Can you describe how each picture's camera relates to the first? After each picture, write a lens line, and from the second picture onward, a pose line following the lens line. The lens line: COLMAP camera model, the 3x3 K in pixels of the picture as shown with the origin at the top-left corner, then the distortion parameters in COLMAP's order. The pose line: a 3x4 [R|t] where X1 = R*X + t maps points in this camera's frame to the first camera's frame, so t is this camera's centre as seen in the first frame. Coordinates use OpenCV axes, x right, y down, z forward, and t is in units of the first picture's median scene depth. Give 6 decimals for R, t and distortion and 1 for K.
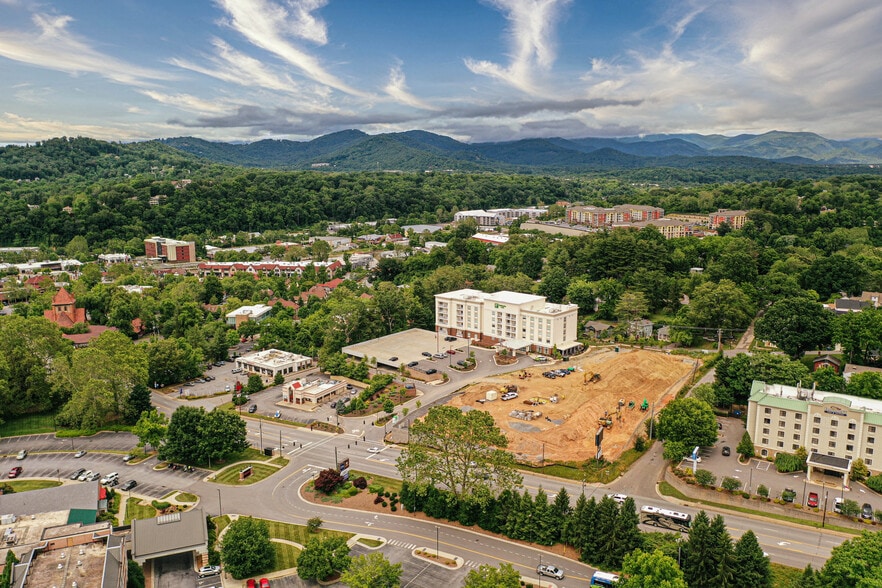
lens RADIAL K [[691.4, 0, 441.0], [0, 691.4, 294.0], [0, 0, 1]] dist [-0.007536, 0.002856]
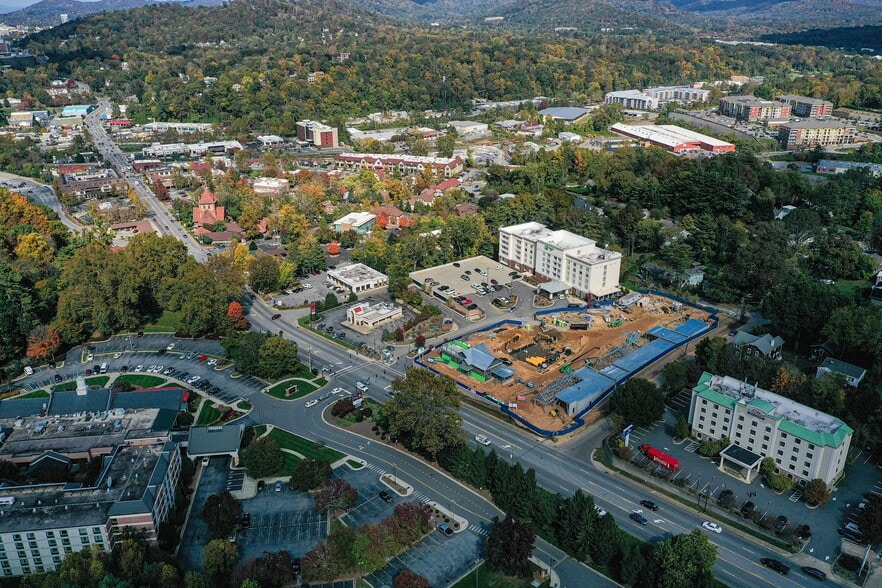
lens RADIAL K [[691.4, 0, 441.0], [0, 691.4, 294.0], [0, 0, 1]] dist [-0.007536, 0.002856]
pose [[0.968523, 0.094253, -0.230391, 0.188285], [-0.045710, 0.977146, 0.207597, -0.137996], [0.244692, -0.190531, 0.950696, -0.093138]]
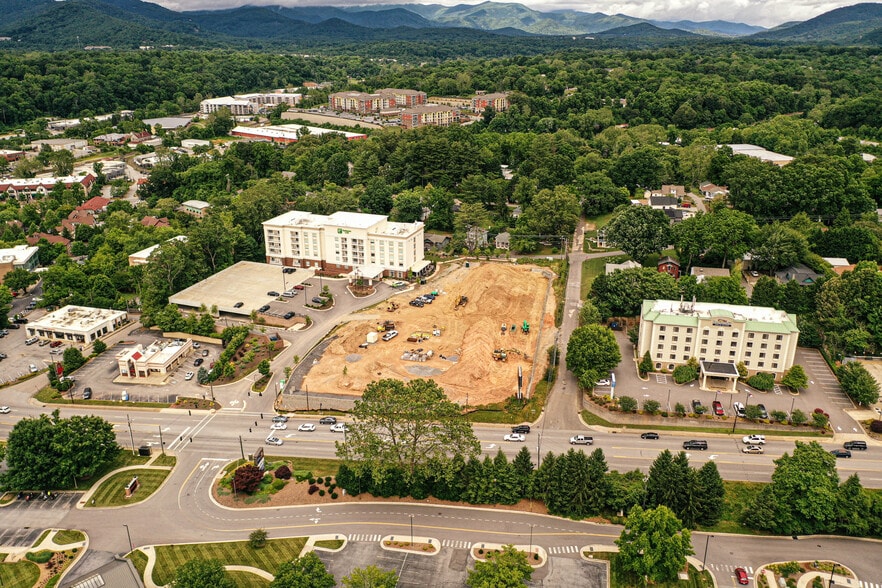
lens RADIAL K [[691.4, 0, 441.0], [0, 691.4, 294.0], [0, 0, 1]] dist [-0.007536, 0.002856]
pose [[0.929303, -0.130401, 0.345532, -0.132653], [0.068866, 0.980366, 0.184770, -0.066325], [-0.362842, -0.147912, 0.920037, 0.091535]]
